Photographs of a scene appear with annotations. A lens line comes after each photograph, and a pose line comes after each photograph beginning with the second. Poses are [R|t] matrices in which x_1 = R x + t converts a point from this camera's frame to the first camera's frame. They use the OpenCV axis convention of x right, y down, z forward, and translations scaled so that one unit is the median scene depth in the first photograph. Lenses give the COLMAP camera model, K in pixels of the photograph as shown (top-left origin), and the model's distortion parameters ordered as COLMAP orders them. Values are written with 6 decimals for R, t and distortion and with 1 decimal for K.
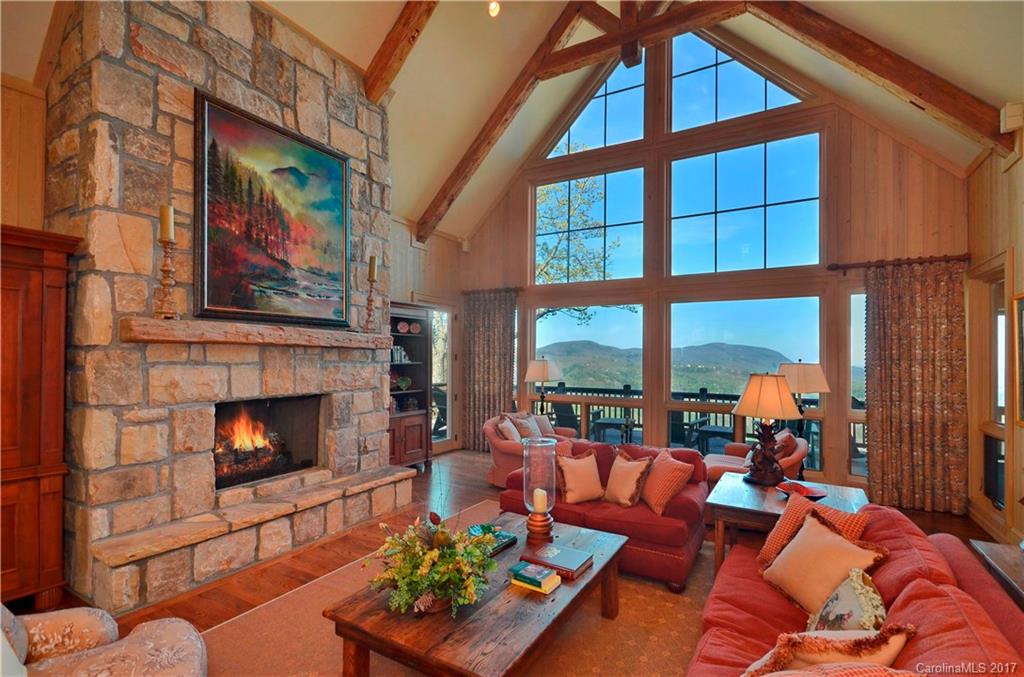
lens RADIAL K [[479.1, 0, 510.2], [0, 479.1, 342.7], [0, 0, 1]] dist [0.002629, -0.002991]
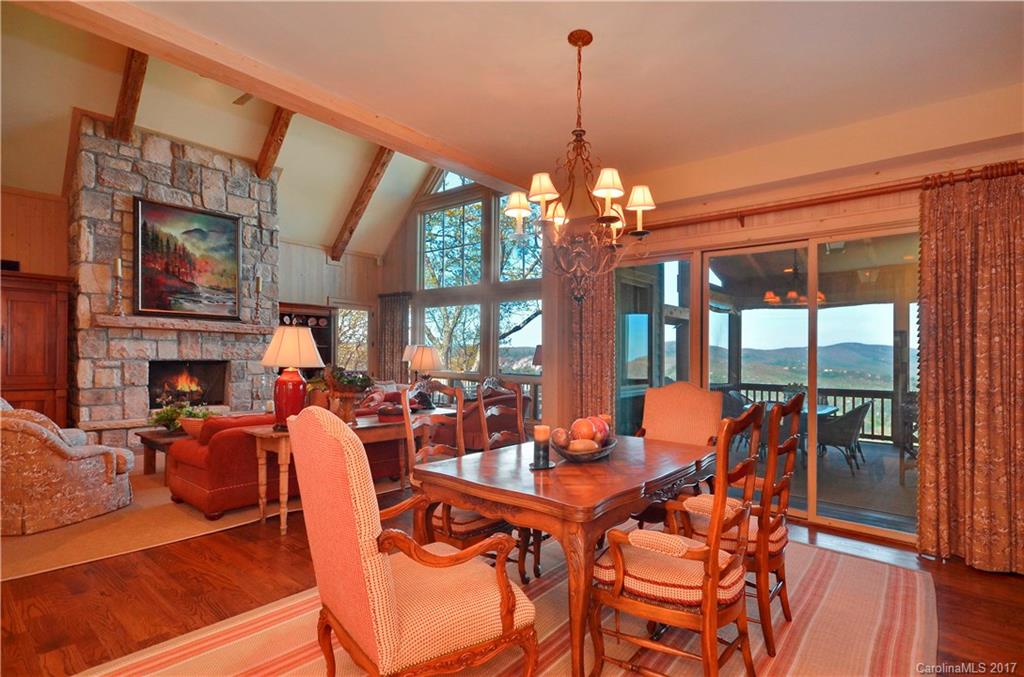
lens RADIAL K [[496.3, 0, 513.0], [0, 496.3, 345.9], [0, 0, 1]] dist [-0.002126, 0.001558]
pose [[0.985354, 0.004350, -0.170468, 1.033563], [-0.002652, 0.999945, 0.010184, 0.041192], [0.170503, -0.009583, 0.985311, -0.615805]]
